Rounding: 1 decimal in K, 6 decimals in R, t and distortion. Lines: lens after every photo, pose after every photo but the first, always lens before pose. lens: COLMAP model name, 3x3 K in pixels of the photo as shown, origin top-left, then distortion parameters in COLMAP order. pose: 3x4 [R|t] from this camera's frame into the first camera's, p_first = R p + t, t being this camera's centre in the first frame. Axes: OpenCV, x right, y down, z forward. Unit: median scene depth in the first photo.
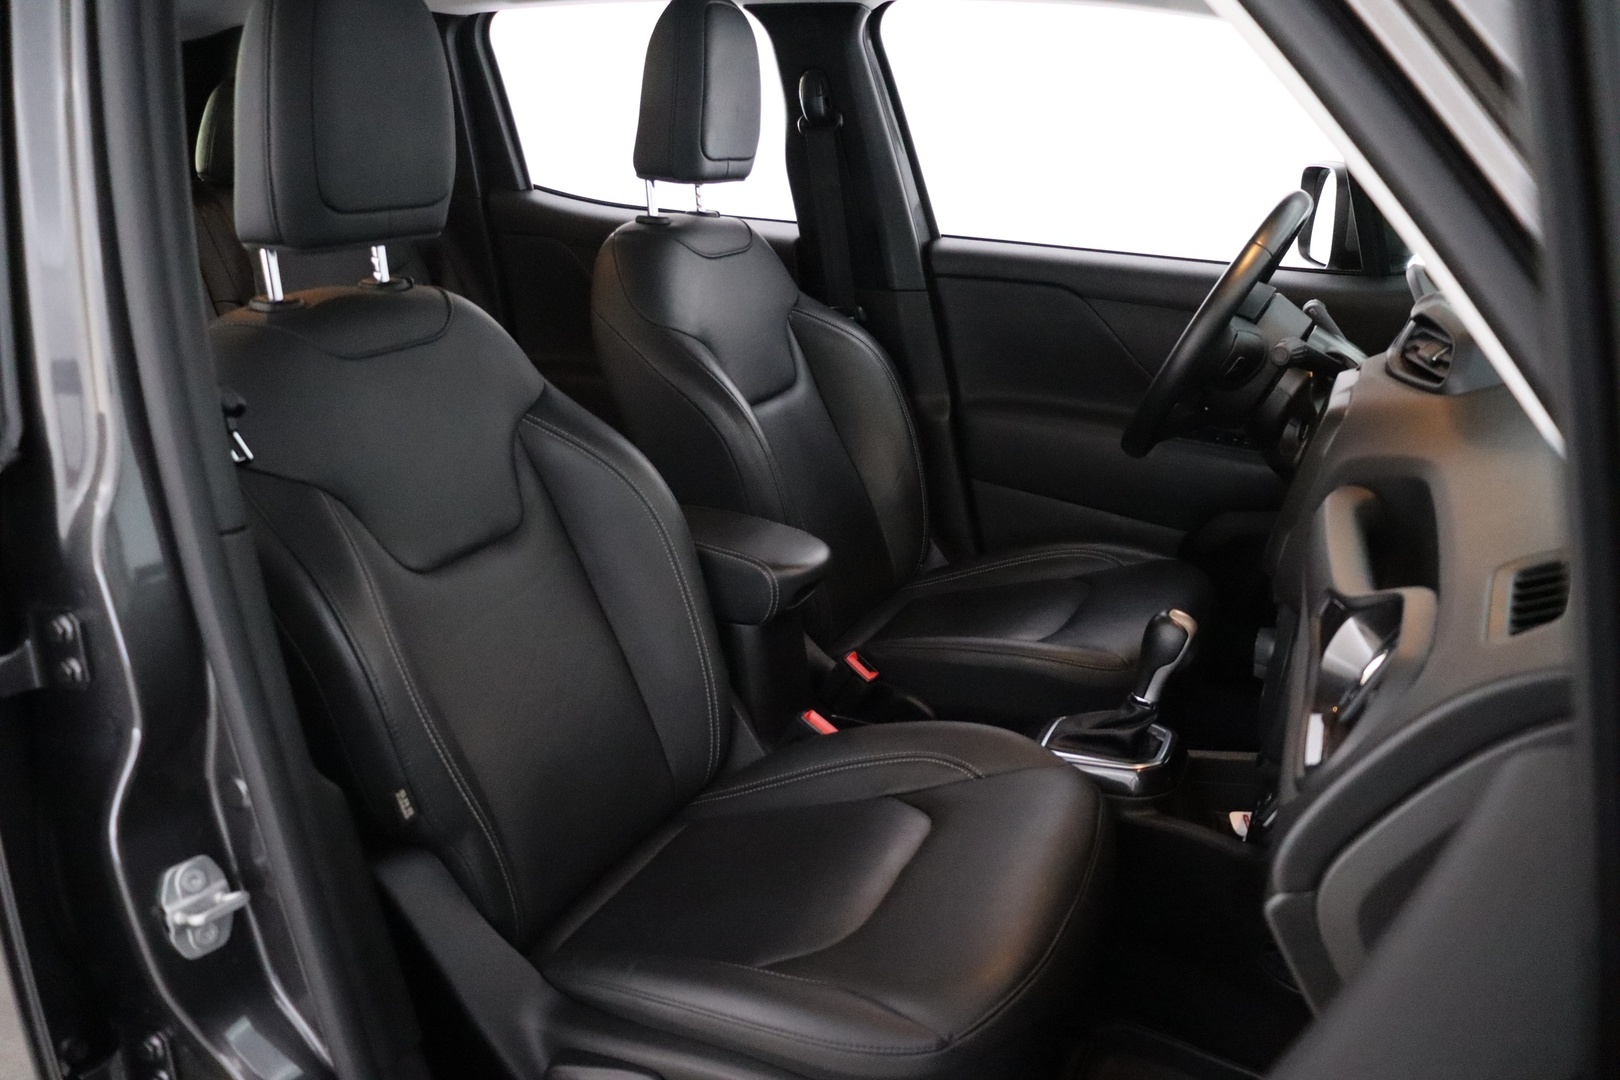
lens RADIAL K [[1306.5, 0, 810.0], [0, 1306.5, 540.0], [0, 0, 1]] dist [-0.181298, 0.134049]
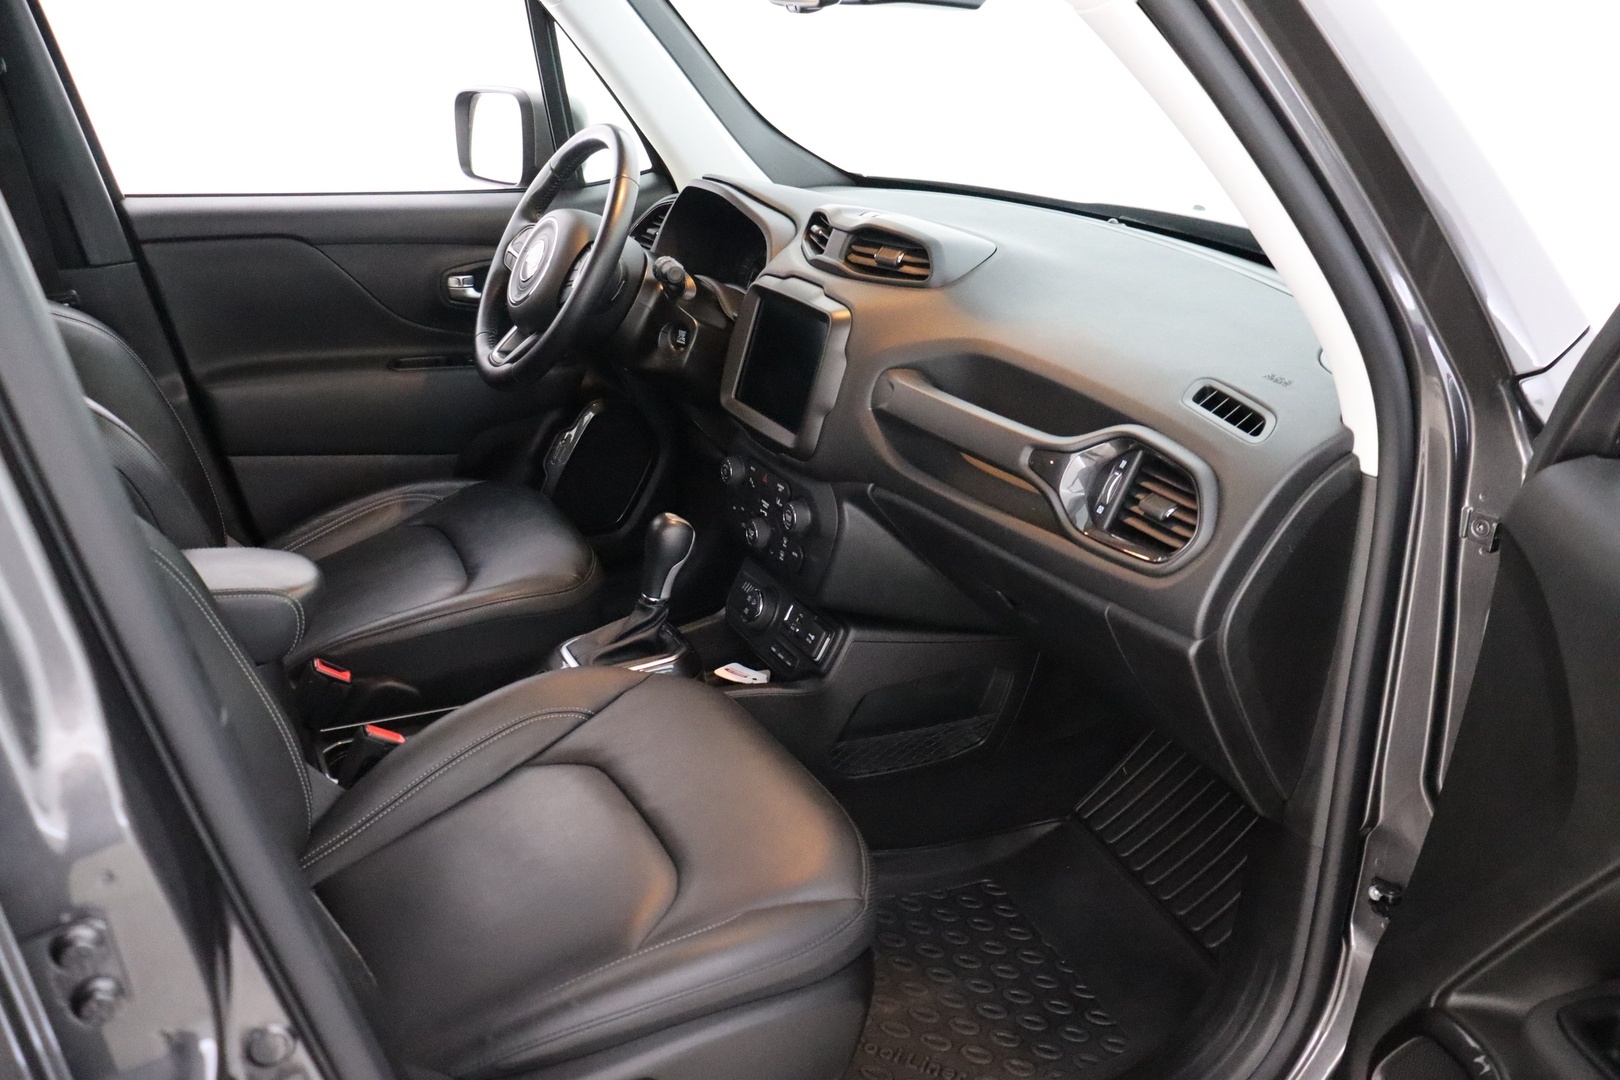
lens RADIAL K [[1306.5, 0, 810.0], [0, 1306.5, 540.0], [0, 0, 1]] dist [-0.181298, 0.134049]
pose [[0.610974, -0.276111, 0.741939, -0.316159], [0.215251, 0.959837, 0.179946, -0.064690], [-0.761825, 0.049761, 0.645869, 0.114022]]
